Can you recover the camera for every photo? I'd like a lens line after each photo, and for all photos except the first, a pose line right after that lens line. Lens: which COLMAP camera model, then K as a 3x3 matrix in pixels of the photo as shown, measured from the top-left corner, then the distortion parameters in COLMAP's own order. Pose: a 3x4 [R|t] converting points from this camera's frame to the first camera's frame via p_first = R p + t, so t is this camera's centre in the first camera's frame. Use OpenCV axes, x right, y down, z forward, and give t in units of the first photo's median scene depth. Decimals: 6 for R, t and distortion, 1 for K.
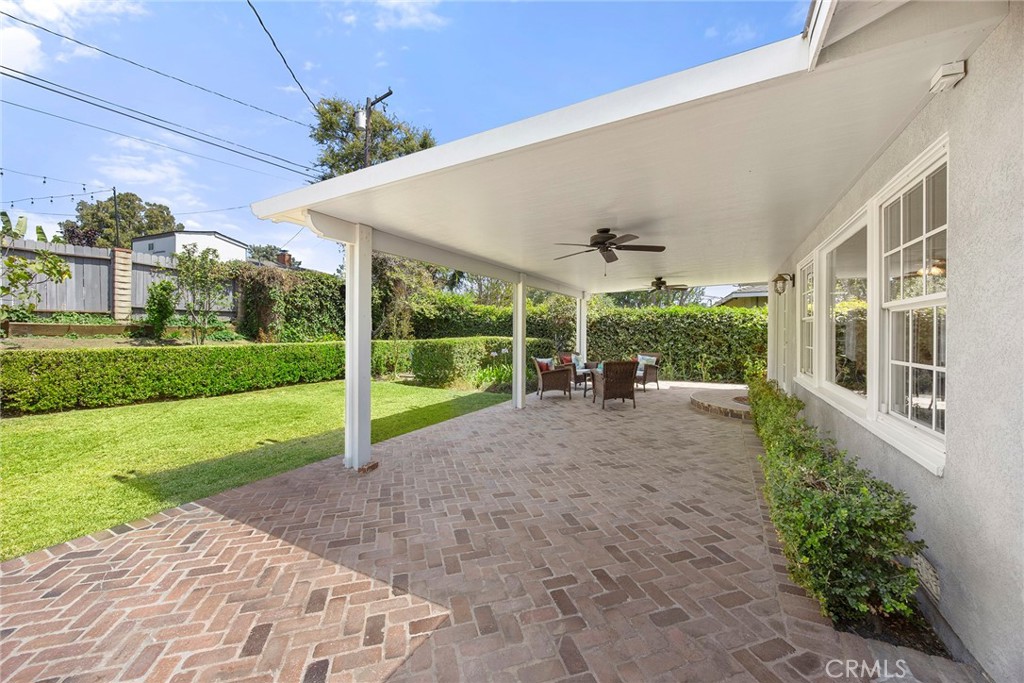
lens RADIAL K [[392.6, 0, 506.0], [0, 392.6, 334.6], [0, 0, 1]] dist [-0.006349, 0.000521]
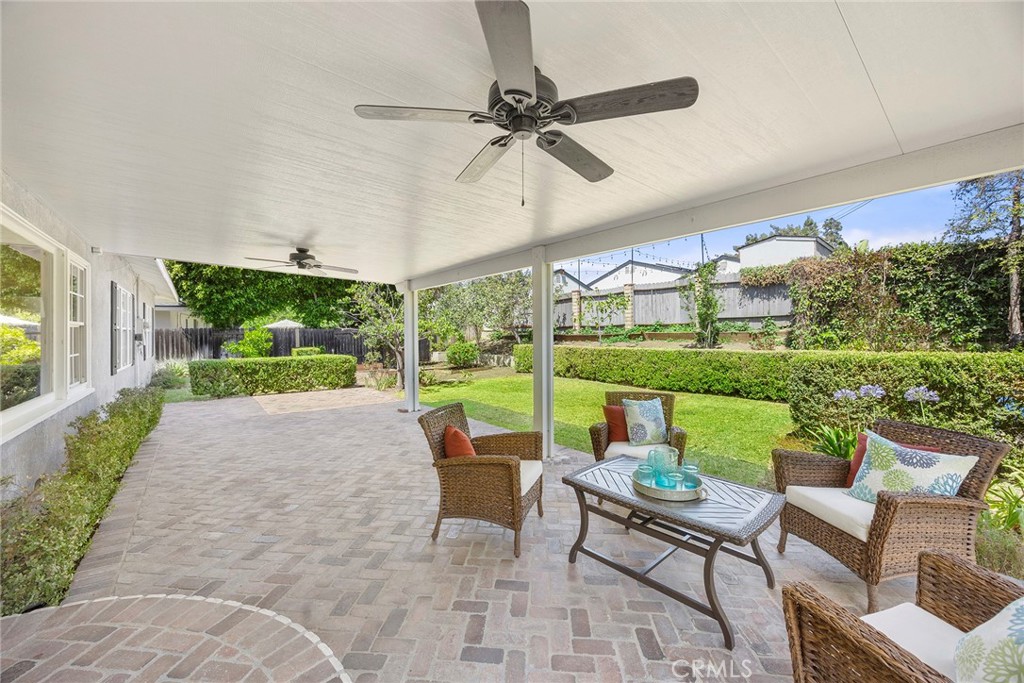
lens RADIAL K [[392.6, 0, 516.0], [0, 392.6, 341.6], [0, 0, 1]] dist [-0.006349, 0.000521]
pose [[-0.368658, 0.012432, -0.929482, 1.362144], [-0.005544, 0.999863, 0.015572, -0.022485], [0.929549, 0.010893, -0.368538, 2.536152]]
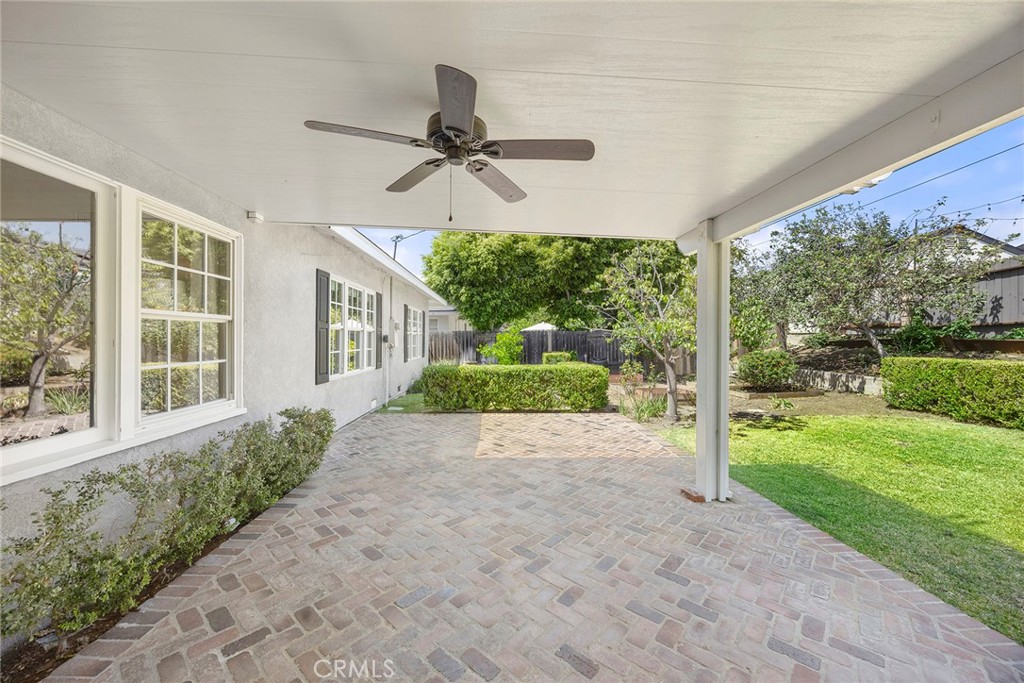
lens RADIAL K [[392.6, 0, 511.9], [0, 392.6, 342.9], [0, 0, 1]] dist [-0.006349, 0.000521]
pose [[-0.852856, -0.001603, -0.522144, 0.536361], [-0.010099, 0.999859, 0.013425, -0.014542], [0.522049, 0.016723, -0.852752, 1.794474]]
